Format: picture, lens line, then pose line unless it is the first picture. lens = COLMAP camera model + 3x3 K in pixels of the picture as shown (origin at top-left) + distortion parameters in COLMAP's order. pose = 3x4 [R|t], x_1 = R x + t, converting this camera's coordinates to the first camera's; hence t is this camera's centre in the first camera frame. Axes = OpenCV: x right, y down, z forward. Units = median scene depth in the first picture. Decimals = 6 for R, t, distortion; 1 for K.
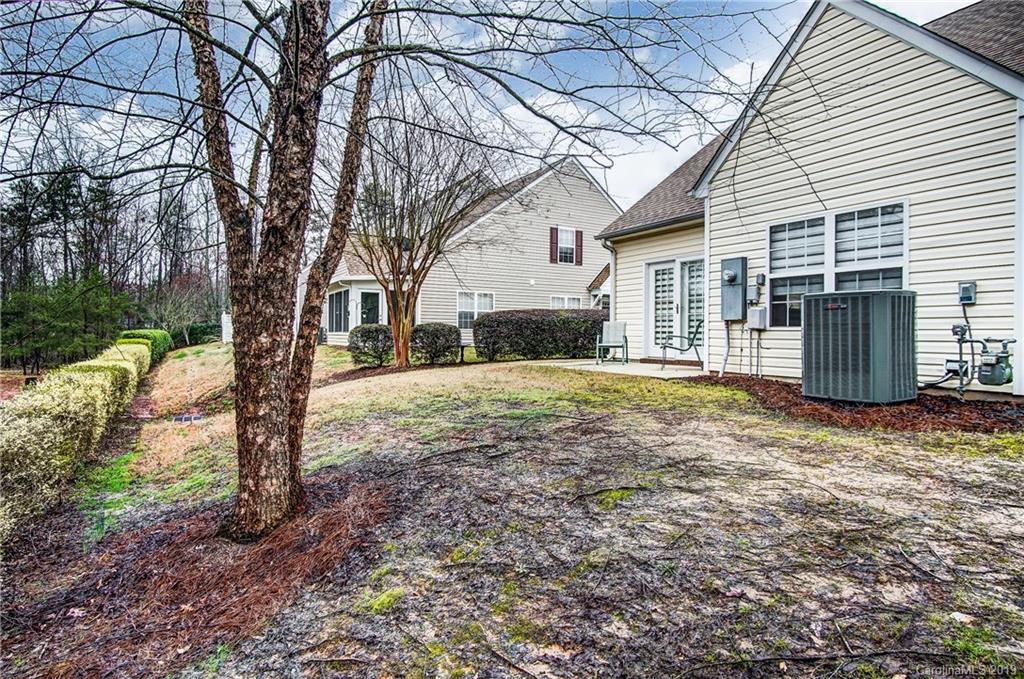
lens RADIAL K [[561.9, 0, 520.0], [0, 561.9, 336.9], [0, 0, 1]] dist [-0.023963, 0.007942]
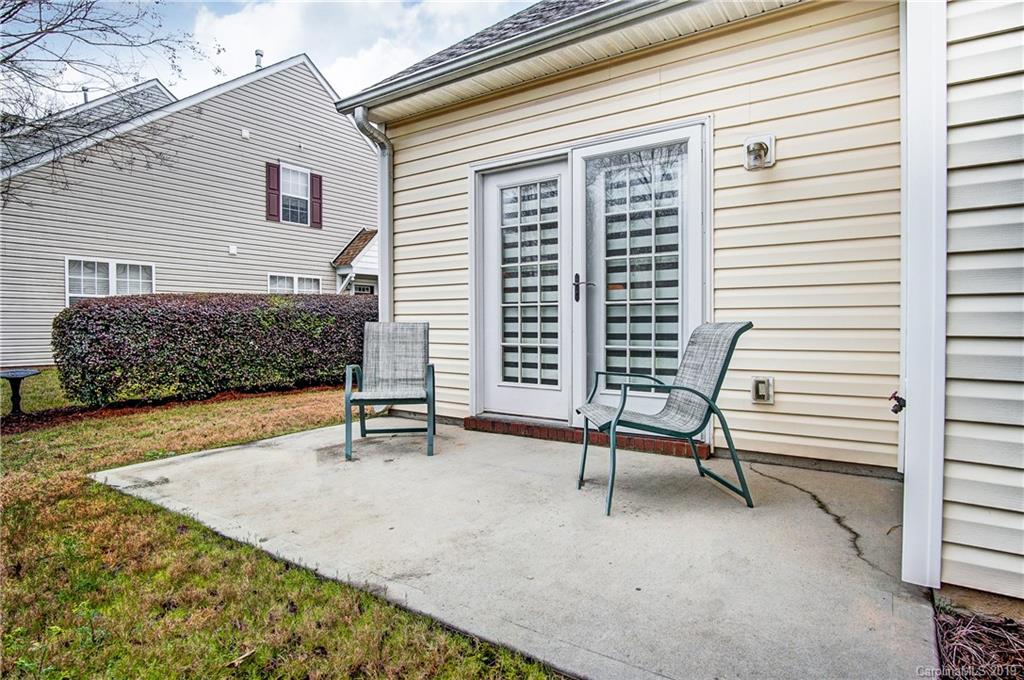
lens RADIAL K [[561.9, 0, 520.1], [0, 561.9, 343.4], [0, 0, 1]] dist [-0.023963, 0.007942]
pose [[0.906621, -0.023135, 0.421312, 0.083663], [0.011620, 0.999486, 0.029878, -0.022724], [-0.421787, -0.022193, 0.906423, 0.615125]]
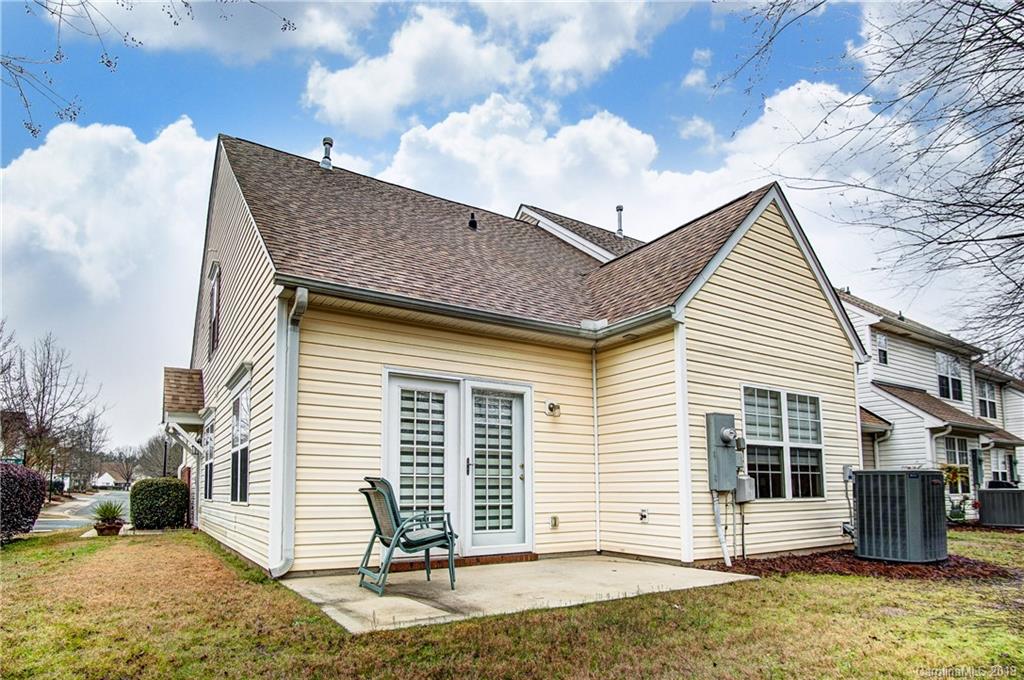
lens RADIAL K [[561.9, 0, 552.6], [0, 561.9, 423.3], [0, 0, 1]] dist [-0.023963, 0.007942]
pose [[-0.098322, 0.103672, 0.989740, -0.260633], [0.017856, 0.994582, -0.102406, -0.031707], [-0.994994, 0.007604, -0.099641, 0.873058]]
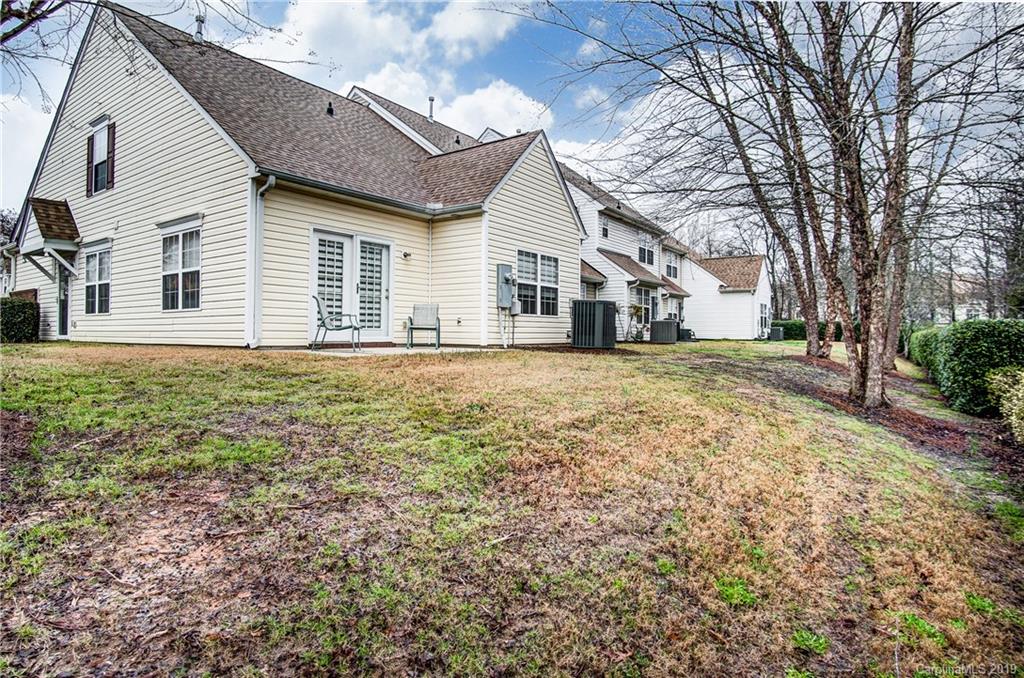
lens RADIAL K [[551.7, 0, 514.9], [0, 551.7, 335.5], [0, 0, 1]] dist [-0.032647, 0.002476]
pose [[-0.423282, -0.016351, 0.905850, -0.588237], [-0.000120, 0.999838, 0.017992, 0.008817], [-0.905998, 0.007507, -0.423215, 1.033704]]
